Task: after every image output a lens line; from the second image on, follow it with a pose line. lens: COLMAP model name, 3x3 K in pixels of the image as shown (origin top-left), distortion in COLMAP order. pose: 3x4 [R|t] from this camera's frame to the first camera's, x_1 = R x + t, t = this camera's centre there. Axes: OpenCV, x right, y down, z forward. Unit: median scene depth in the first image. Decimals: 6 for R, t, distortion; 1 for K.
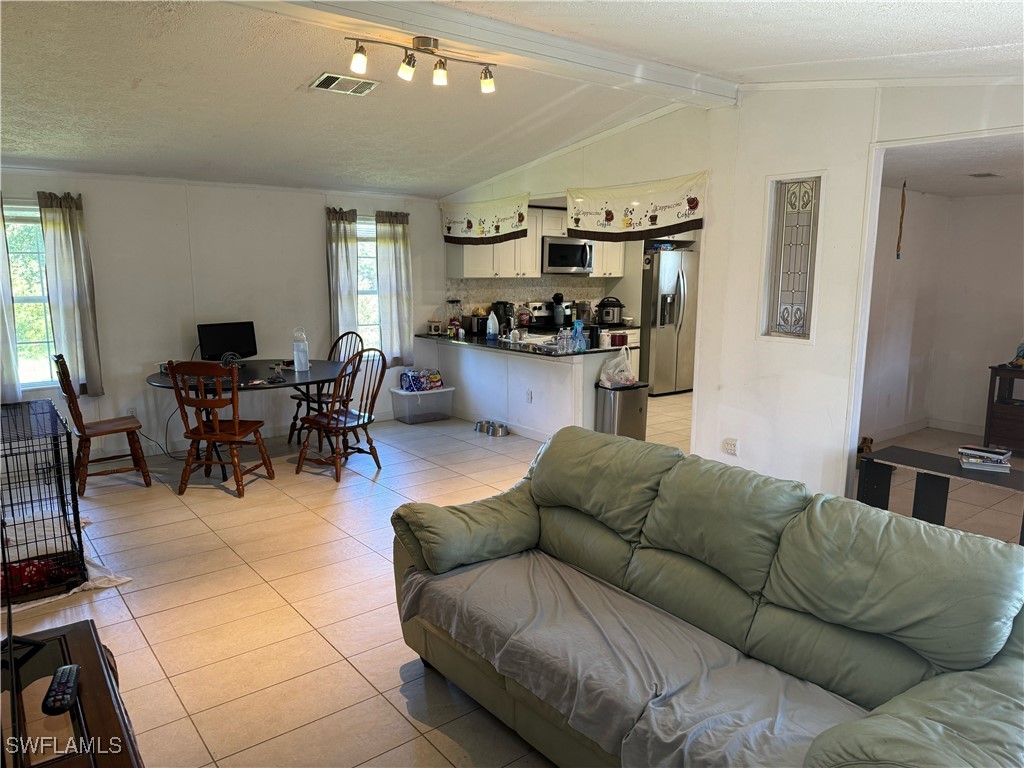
lens RADIAL K [[720.6, 0, 517.6], [0, 720.6, 384.9], [0, 0, 1]] dist [0.139038, -0.254411]
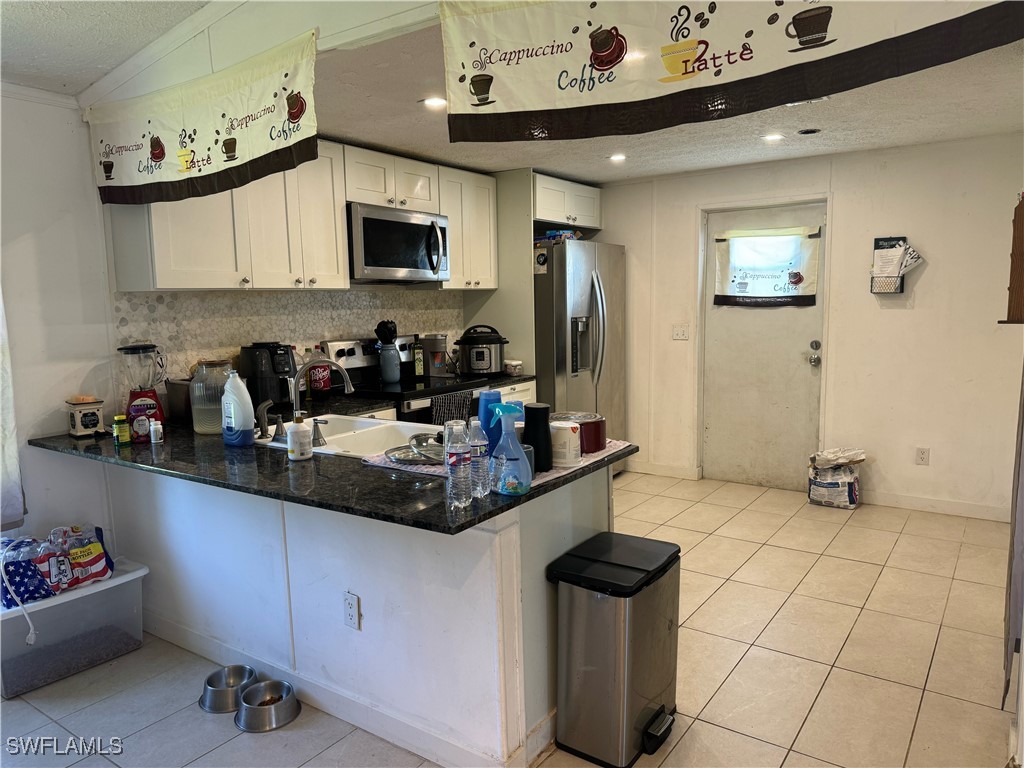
lens RADIAL K [[720.6, 0, 517.6], [0, 720.6, 384.9], [0, 0, 1]] dist [0.139038, -0.254411]
pose [[0.958045, -0.060901, 0.280073, -0.000059], [0.072258, 0.996923, -0.030398, -0.063815], [-0.277359, 0.049360, 0.959497, 0.518706]]
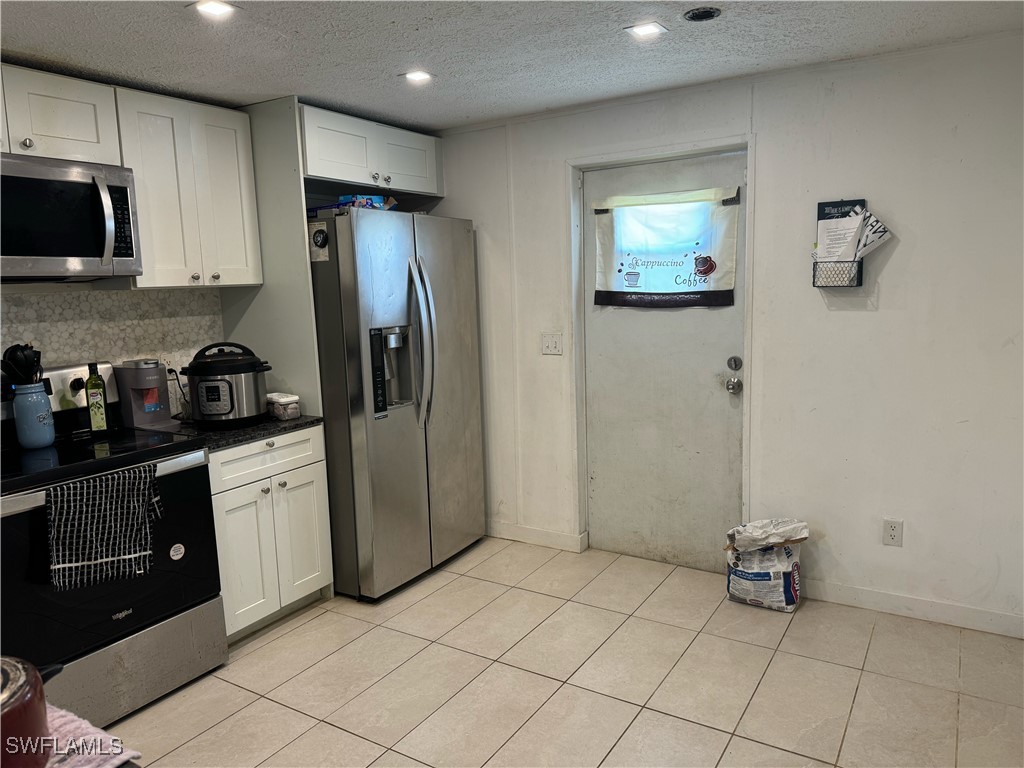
lens RADIAL K [[720.6, 0, 517.6], [0, 720.6, 384.9], [0, 0, 1]] dist [0.139038, -0.254411]
pose [[0.941307, -0.086581, 0.326257, 0.159032], [0.093839, 0.995566, -0.006541, -0.094337], [-0.324244, 0.036773, 0.945258, 0.683818]]
